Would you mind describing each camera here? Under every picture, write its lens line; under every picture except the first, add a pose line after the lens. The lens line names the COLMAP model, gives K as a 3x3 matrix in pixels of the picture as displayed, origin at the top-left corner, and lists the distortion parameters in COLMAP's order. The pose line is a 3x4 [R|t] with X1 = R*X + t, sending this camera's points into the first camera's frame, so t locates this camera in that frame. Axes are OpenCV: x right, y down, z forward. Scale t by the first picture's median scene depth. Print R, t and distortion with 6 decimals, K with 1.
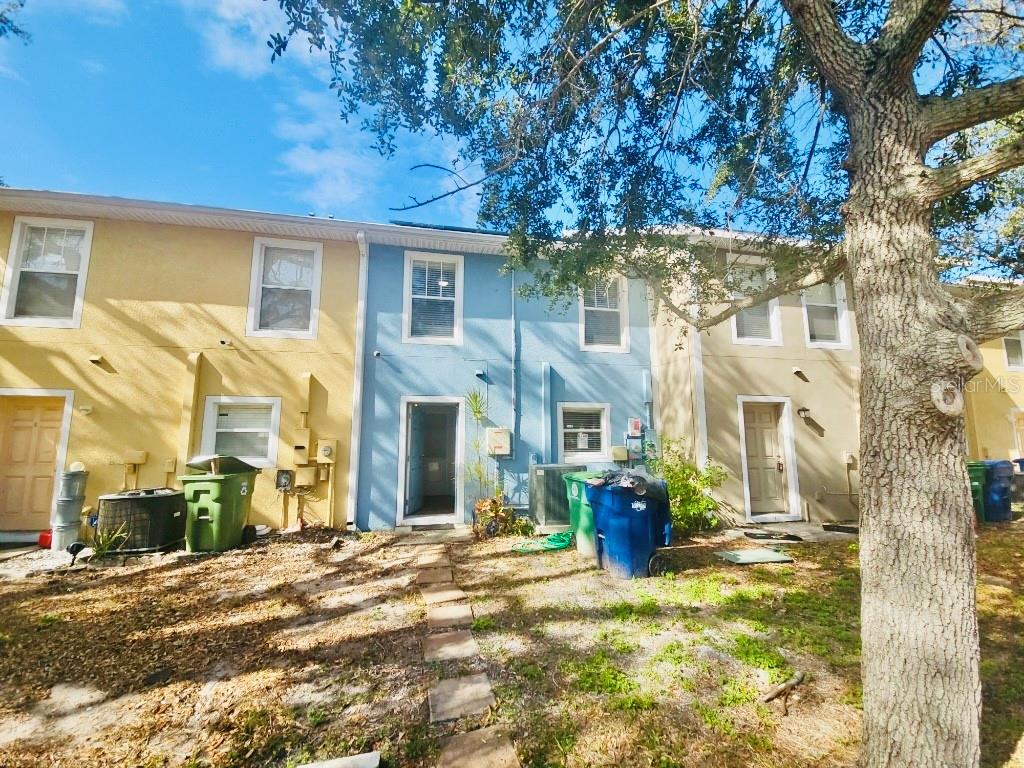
lens RADIAL K [[417.1, 0, 510.8], [0, 417.1, 382.6], [0, 0, 1]] dist [0.015881, -0.010093]
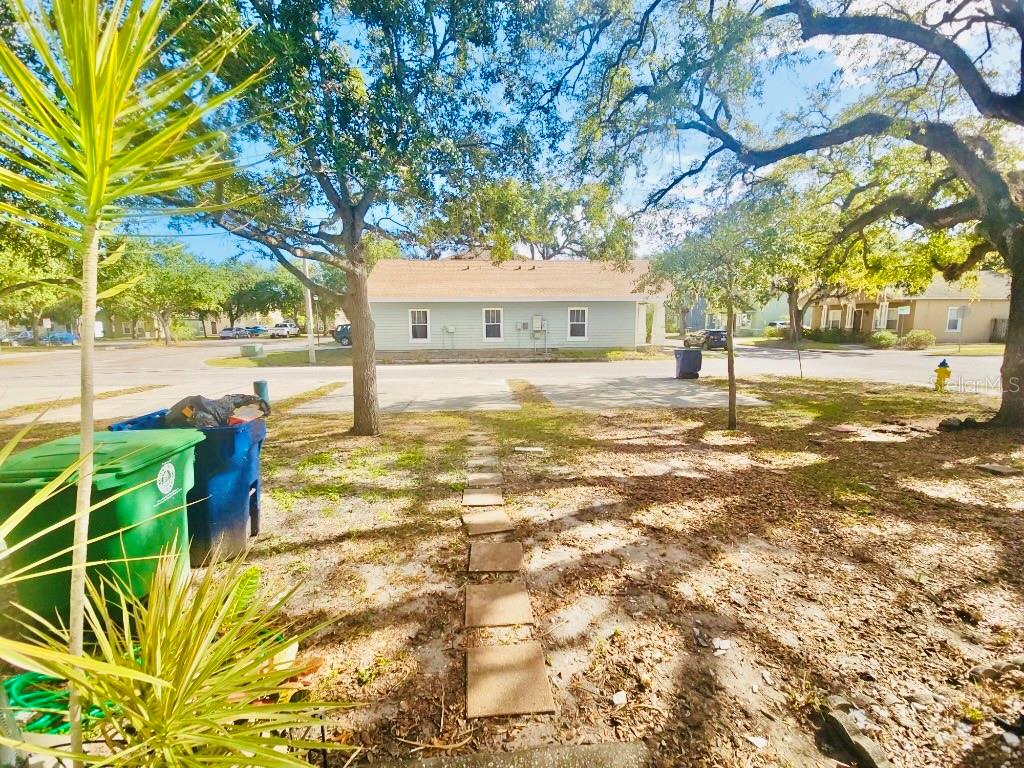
lens RADIAL K [[417.1, 0, 510.8], [0, 417.1, 382.6], [0, 0, 1]] dist [0.015881, -0.010093]
pose [[-0.989789, -0.010712, 0.142134, -0.322812], [-0.008704, 0.999853, 0.014744, 0.198333], [-0.142271, 0.013356, -0.989738, 1.794970]]
